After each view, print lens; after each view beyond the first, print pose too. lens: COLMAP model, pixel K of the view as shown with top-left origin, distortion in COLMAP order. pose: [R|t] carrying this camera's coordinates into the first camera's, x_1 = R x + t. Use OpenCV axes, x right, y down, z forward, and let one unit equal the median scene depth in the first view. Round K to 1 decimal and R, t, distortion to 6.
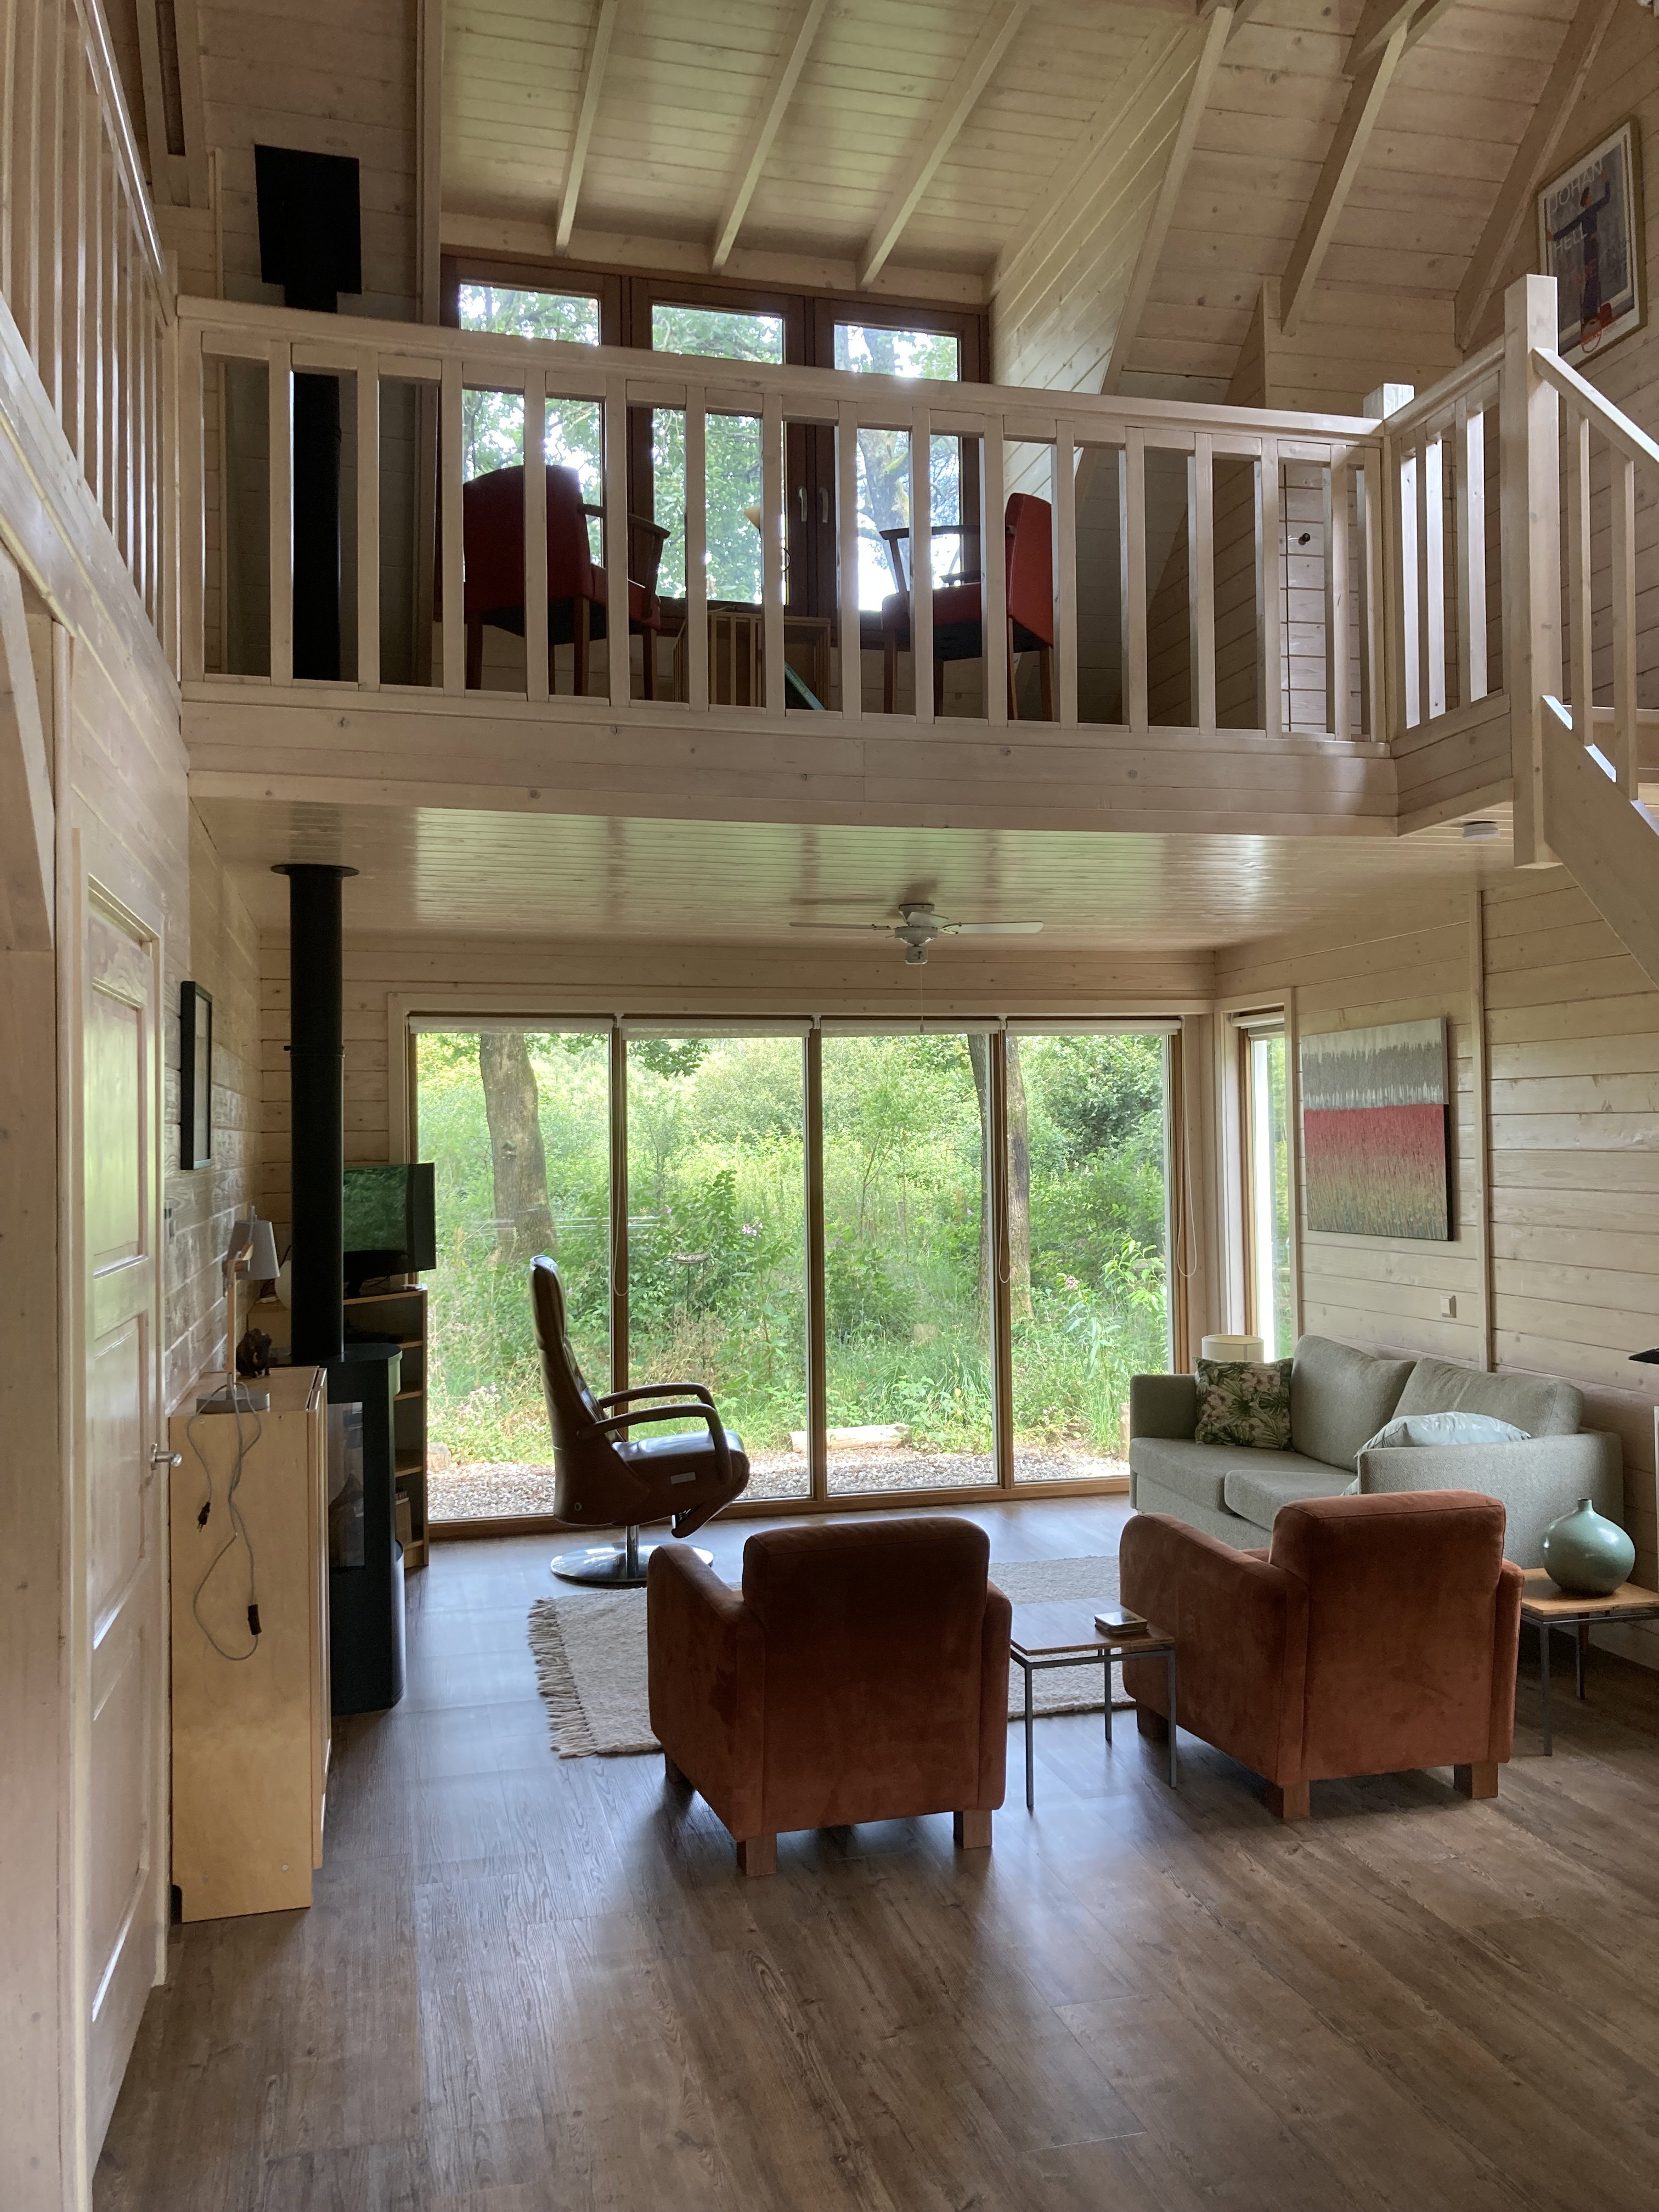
lens RADIAL K [[1812.3, 0, 846.8], [0, 1812.3, 1091.4], [0, 0, 1]] dist [0.034015, -0.014081]
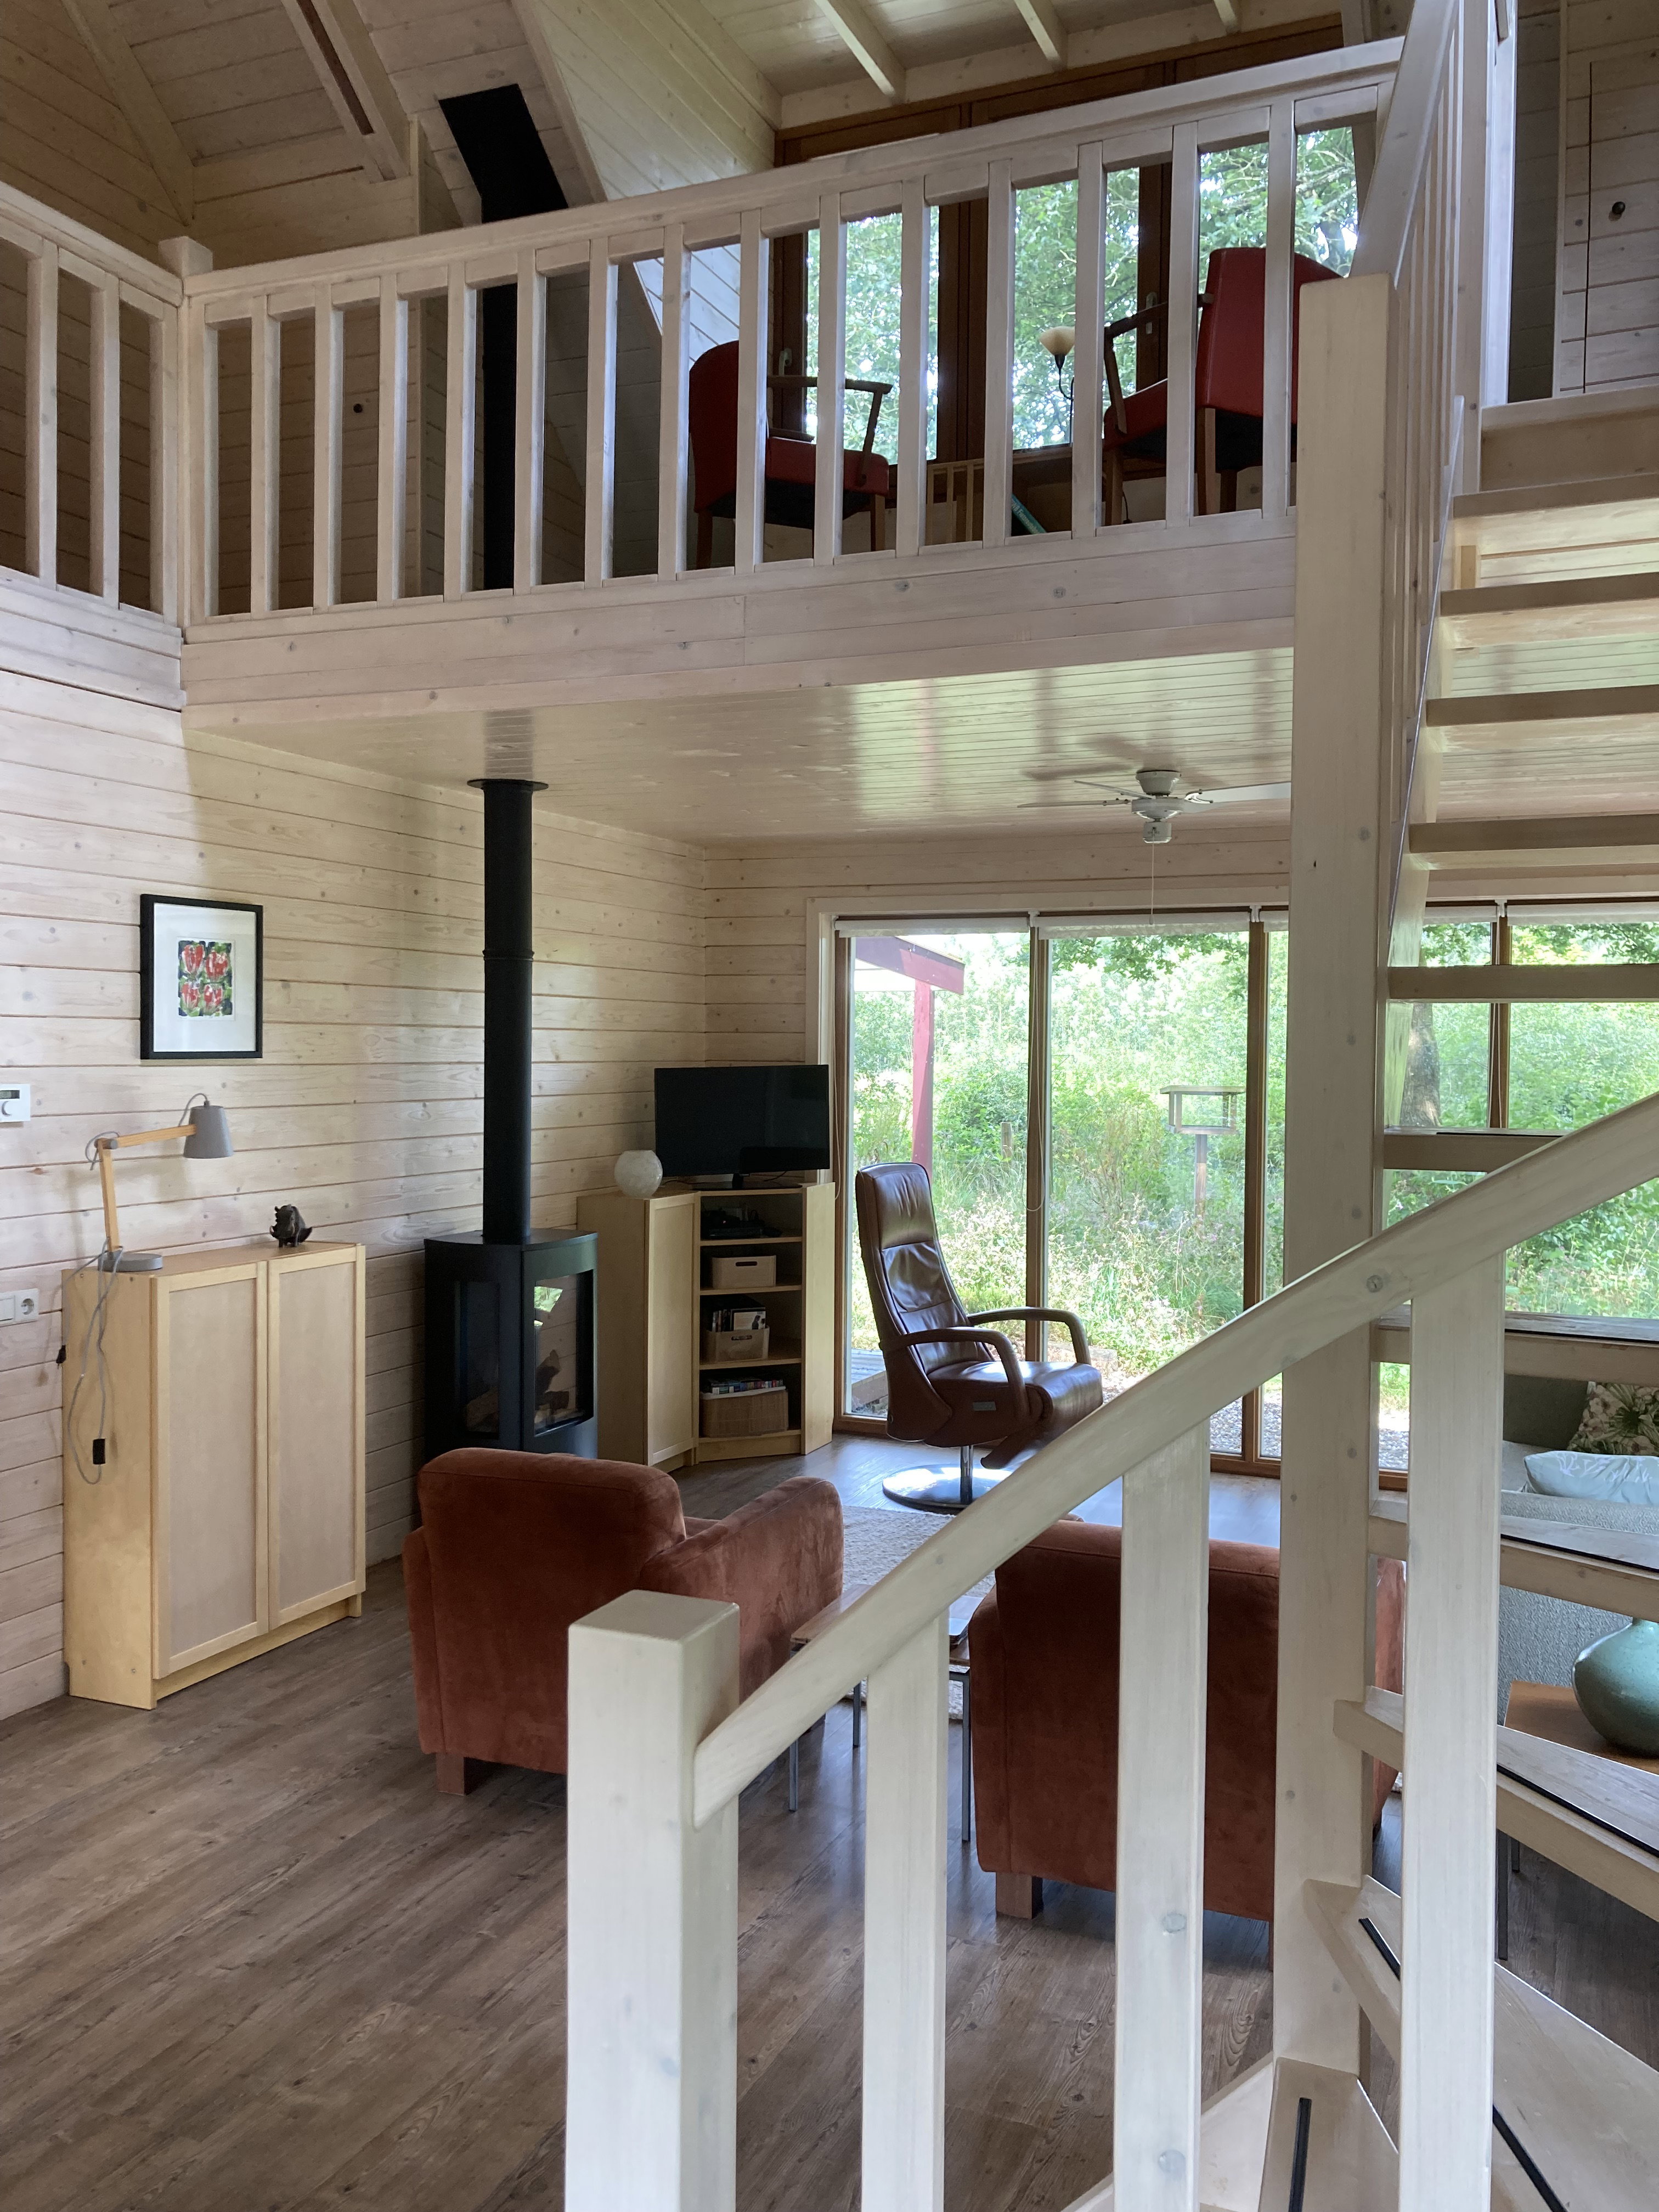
lens RADIAL K [[1812.3, 0, 819.6], [0, 1812.3, 1095.7], [0, 0, 1]] dist [0.034015, -0.014081]
pose [[0.789919, 0.036062, -0.612150, 0.427303], [-0.001866, 0.998406, 0.056409, 0.000185], [0.613209, -0.043416, 0.788727, 0.225017]]
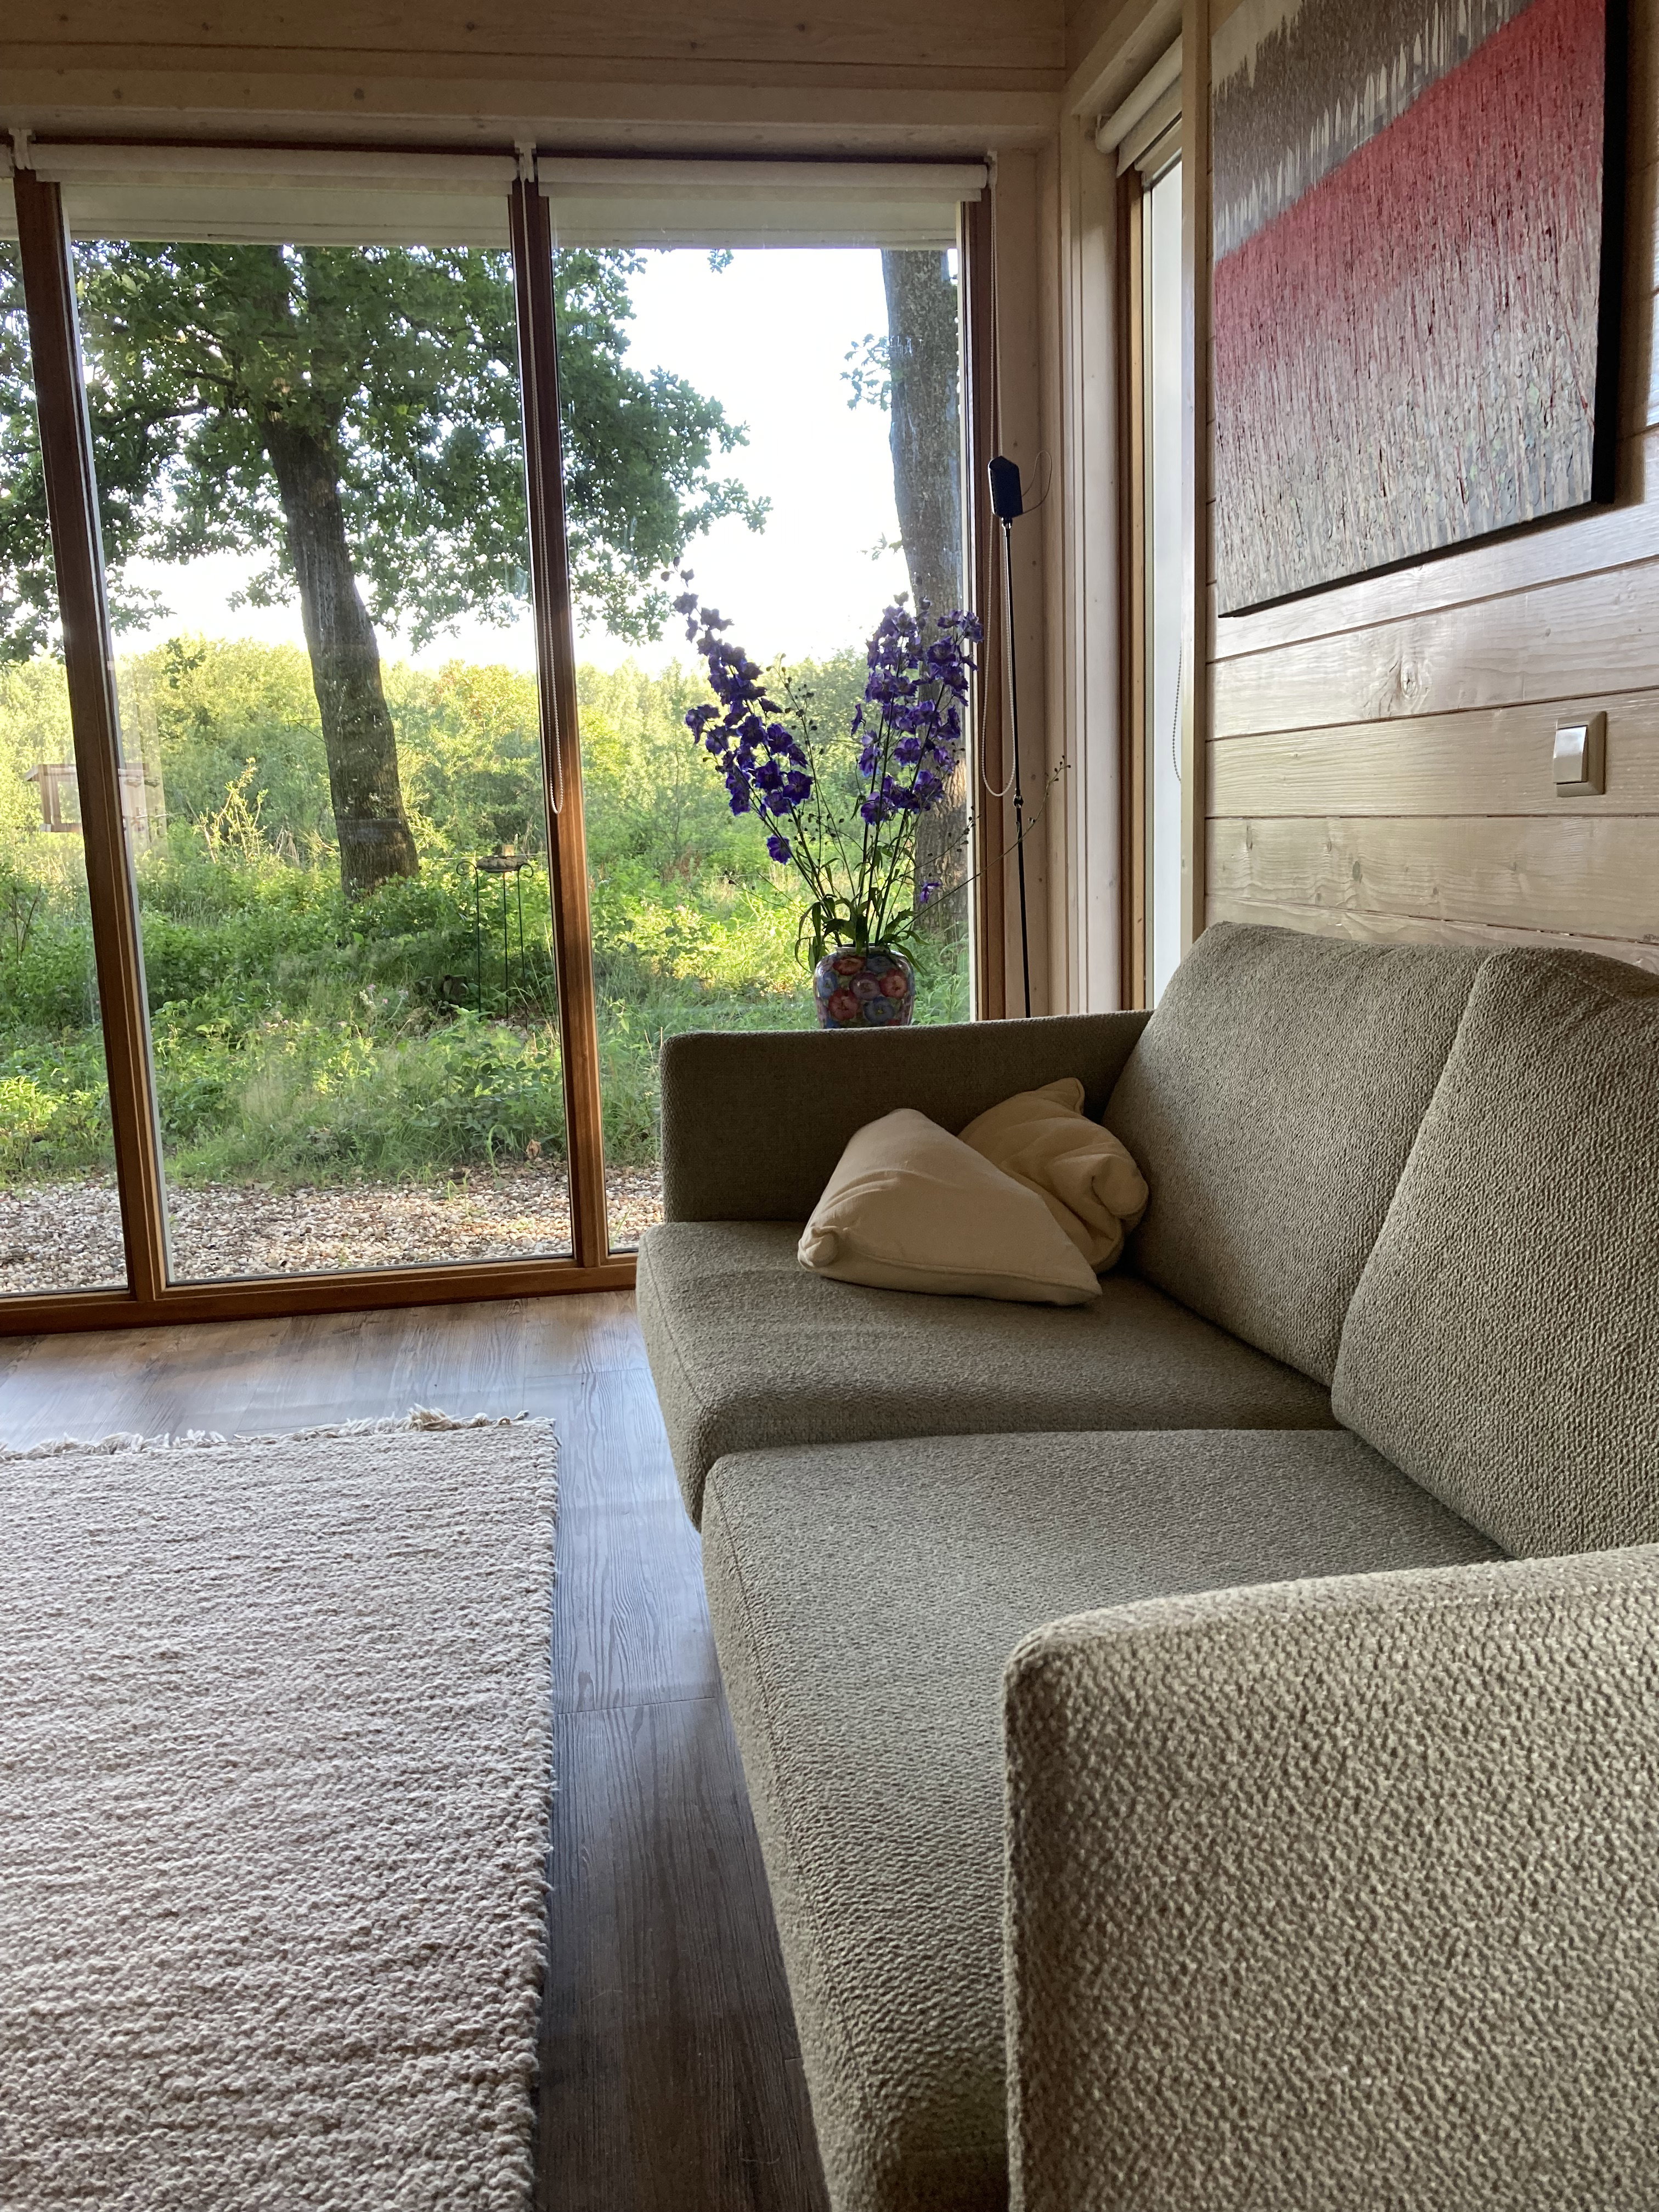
lens RADIAL K [[1812.3, 0, 828.1], [0, 1812.3, 1097.5], [0, 0, 1]] dist [0.034015, -0.014081]
pose [[0.993006, -0.004372, -0.117981, 0.247128], [0.026834, 0.981517, 0.189485, 0.112792], [0.114972, -0.191326, 0.974770, 0.700530]]
